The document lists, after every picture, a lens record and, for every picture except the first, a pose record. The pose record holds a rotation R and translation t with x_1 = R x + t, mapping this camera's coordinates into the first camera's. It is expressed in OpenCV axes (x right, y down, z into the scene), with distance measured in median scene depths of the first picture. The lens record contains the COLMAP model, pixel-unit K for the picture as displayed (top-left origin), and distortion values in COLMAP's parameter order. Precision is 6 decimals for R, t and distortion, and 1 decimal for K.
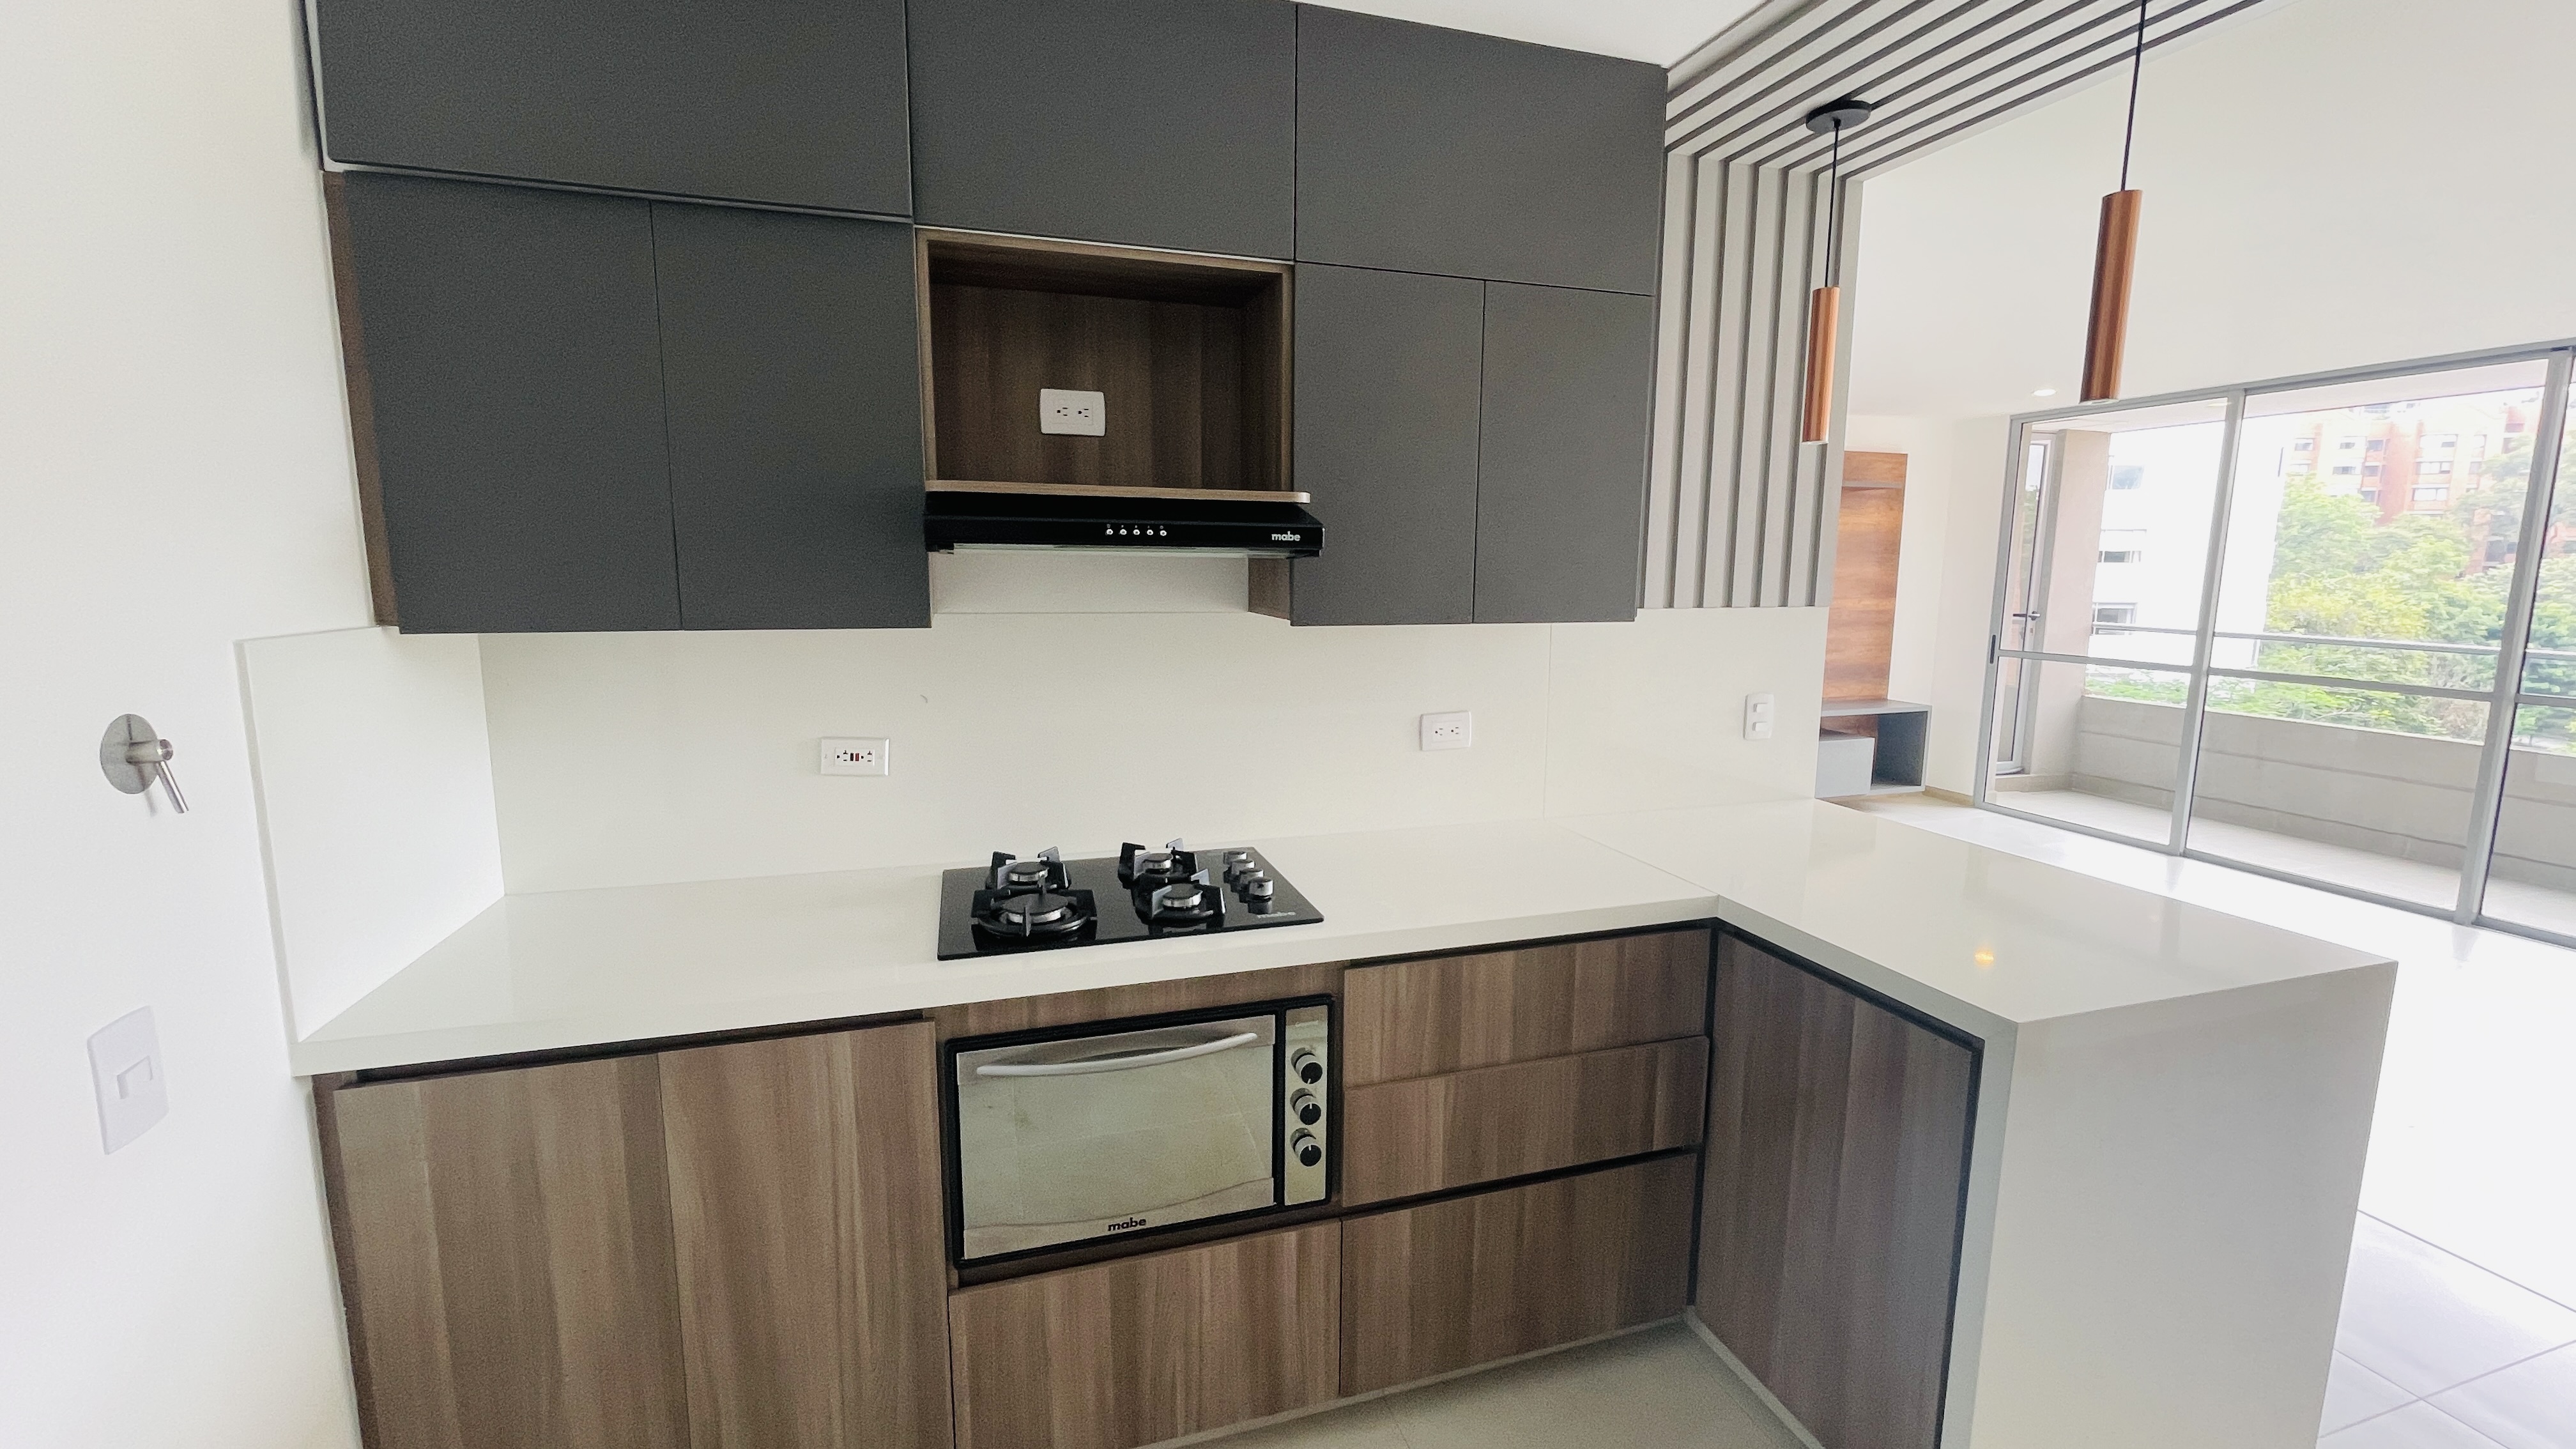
lens RADIAL K [[1047.7, 0, 1288.7], [0, 1047.7, 714.3], [0, 0, 1]] dist [-0.001346, -0.000976]
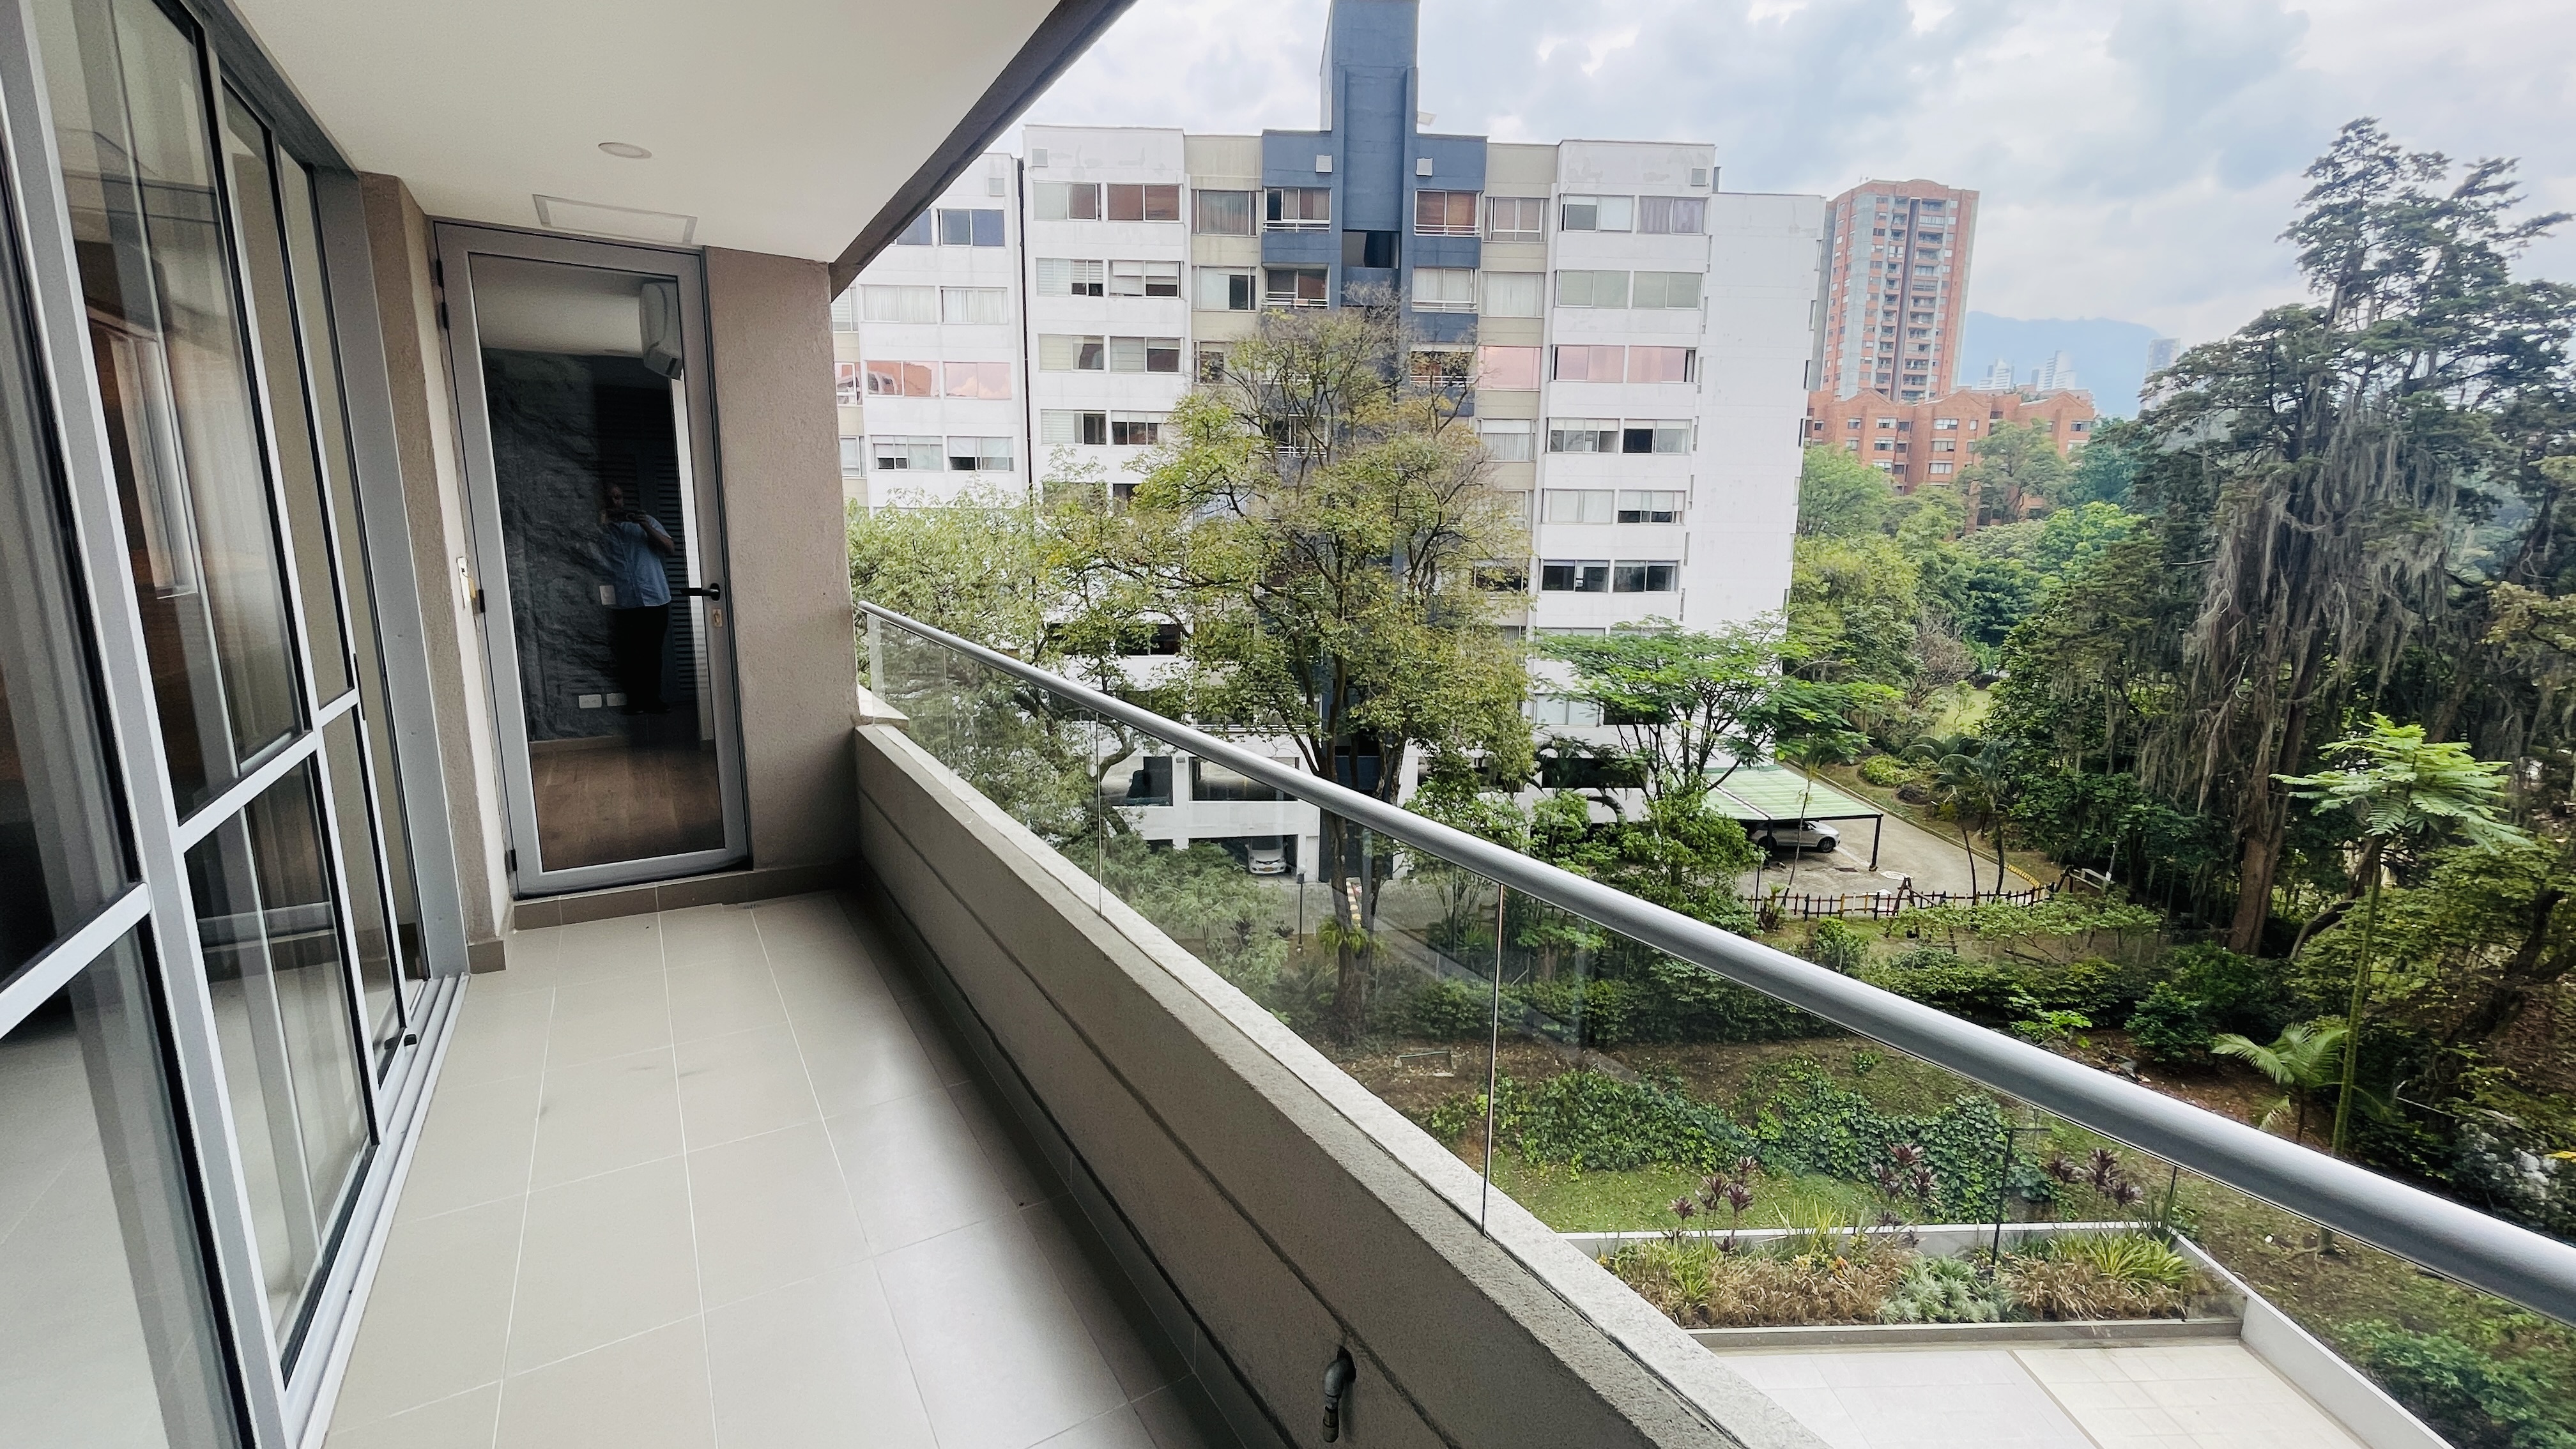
lens RADIAL K [[1036.9, 0, 1282.3], [0, 1036.9, 718.7], [0, 0, 1]] dist [-0.000088, -0.003274]
pose [[0.967825, -0.041778, 0.248131, 2.435868], [0.031191, 0.998434, 0.046447, -0.121369], [-0.249683, -0.037213, 0.967612, 1.157351]]
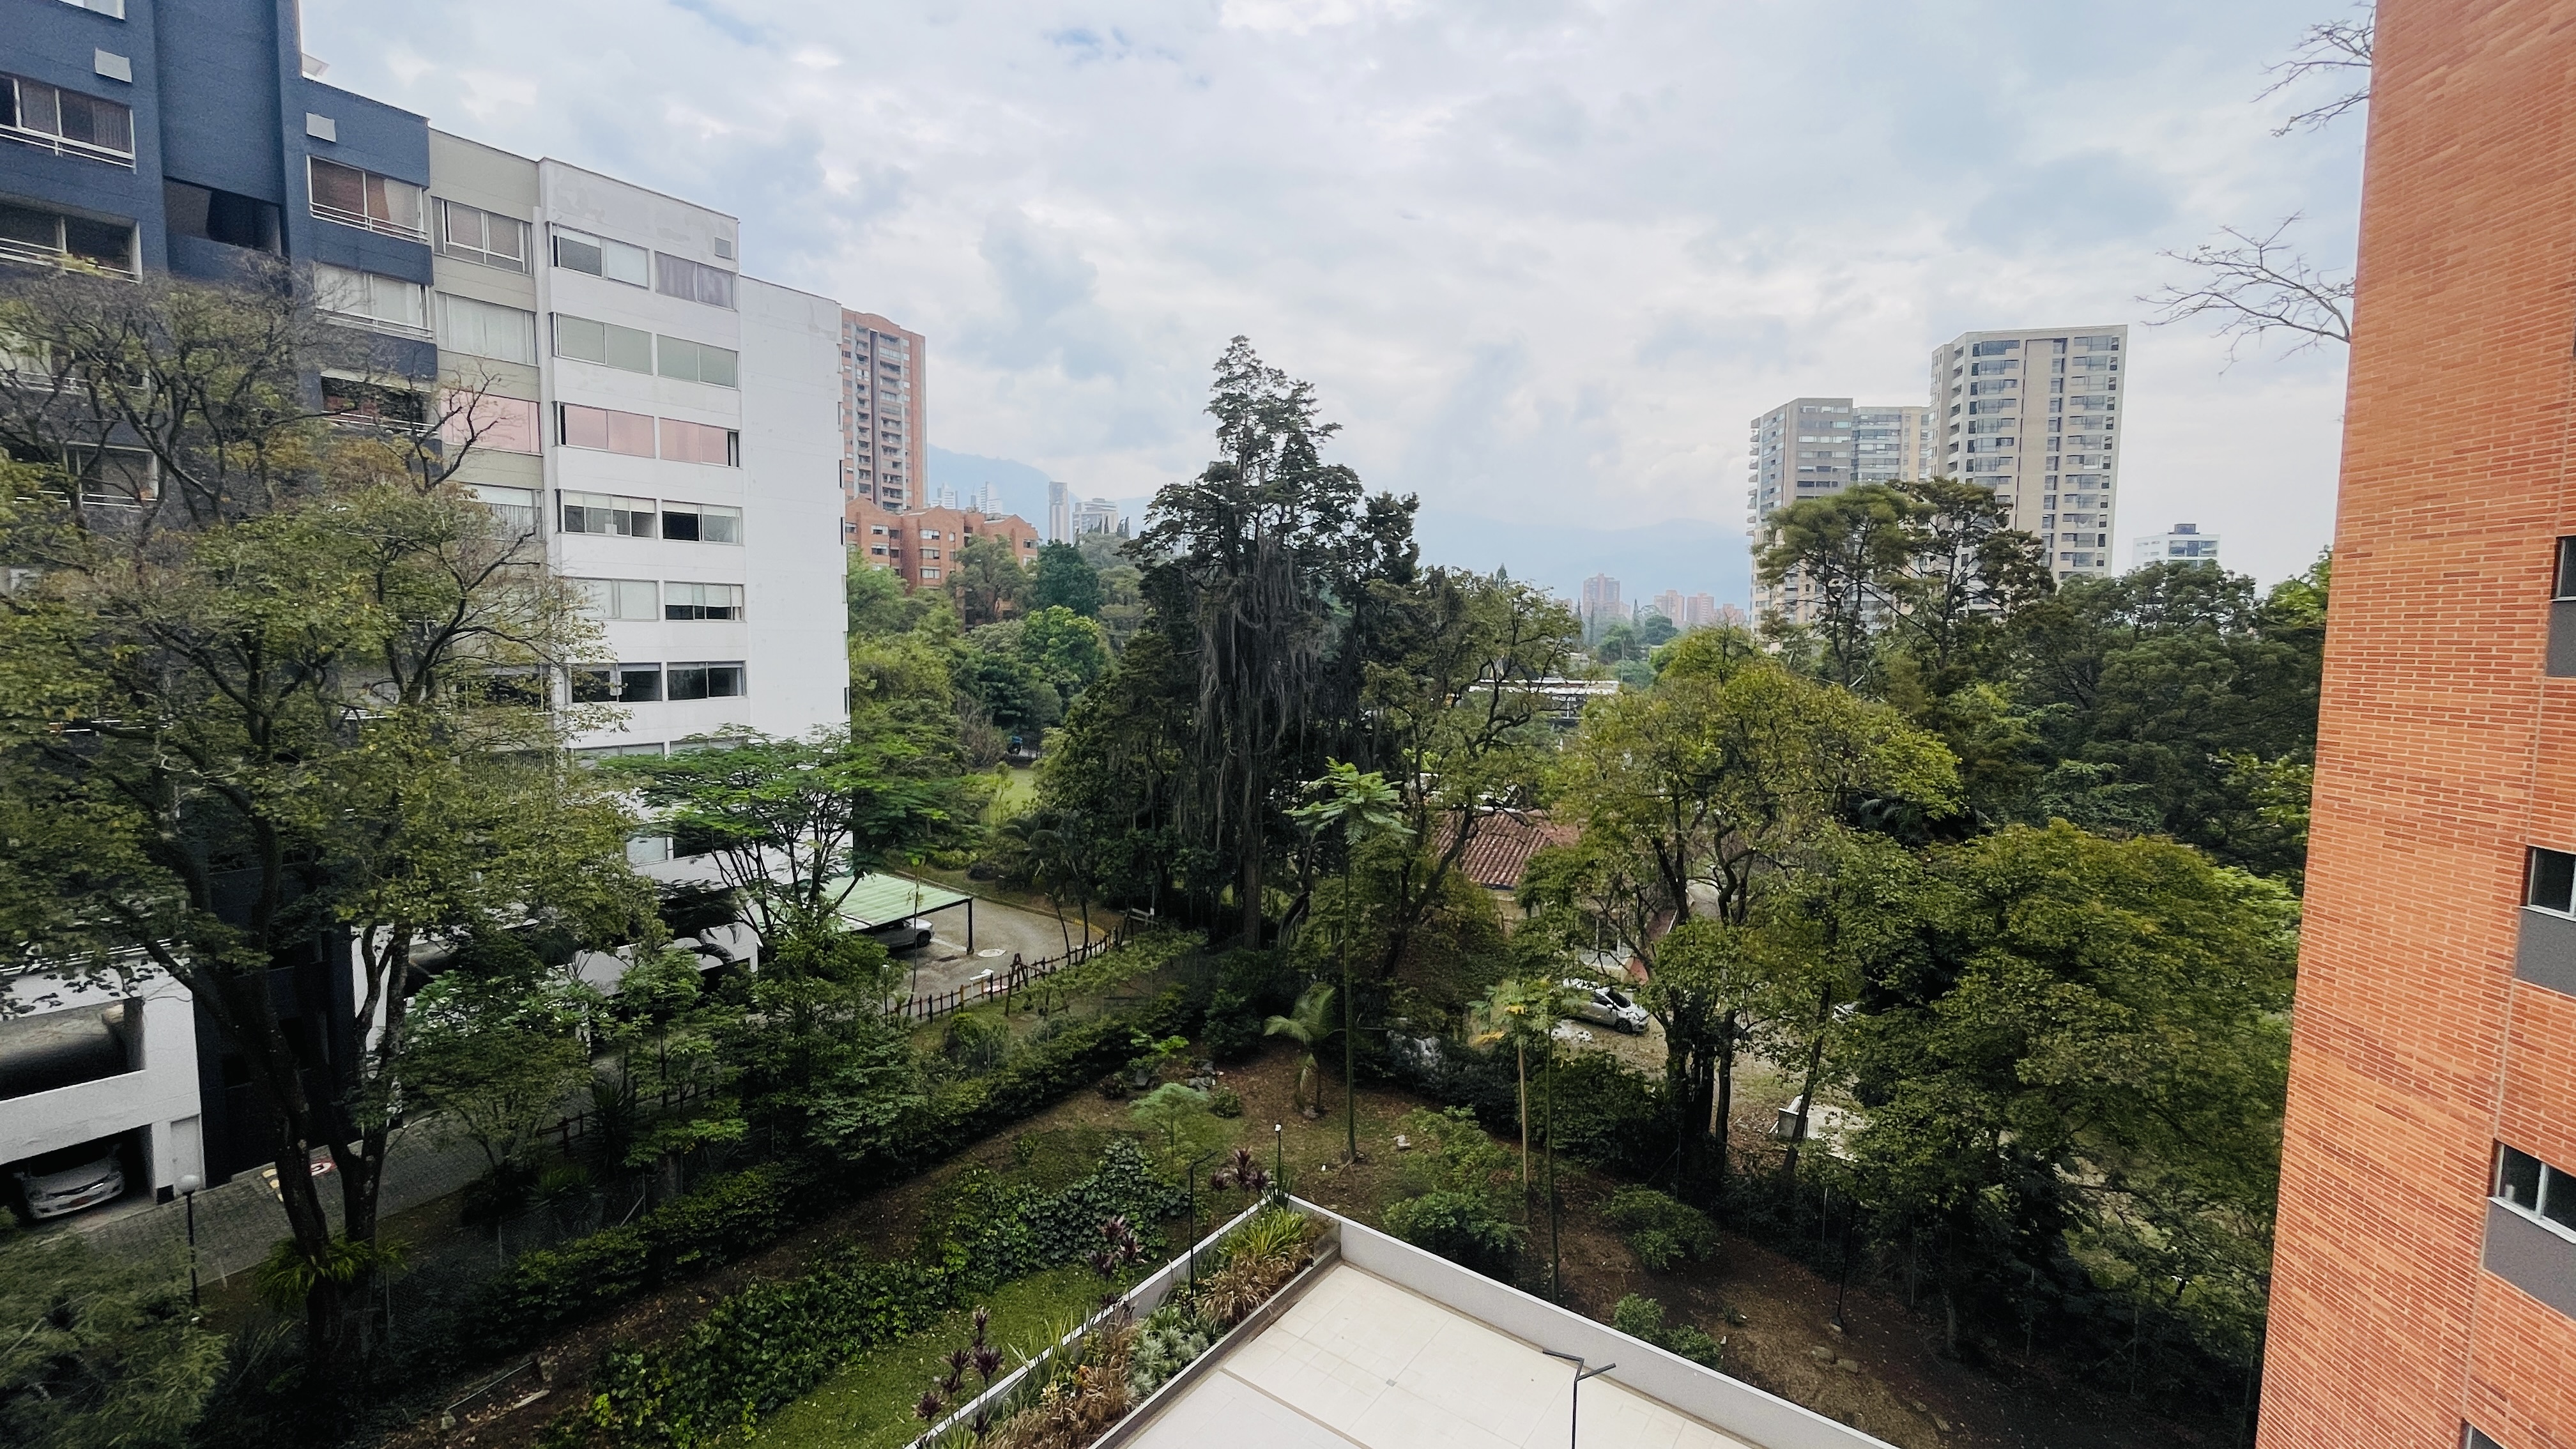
lens RADIAL K [[1047.7, 0, 1288.7], [0, 1047.7, 714.3], [0, 0, 1]] dist [-0.001346, -0.000976]
pose [[0.405020, -0.071577, 0.911502, 2.222761], [0.124185, 0.991999, 0.022717, -0.307998], [-0.905835, 0.103994, 0.410668, 2.623593]]
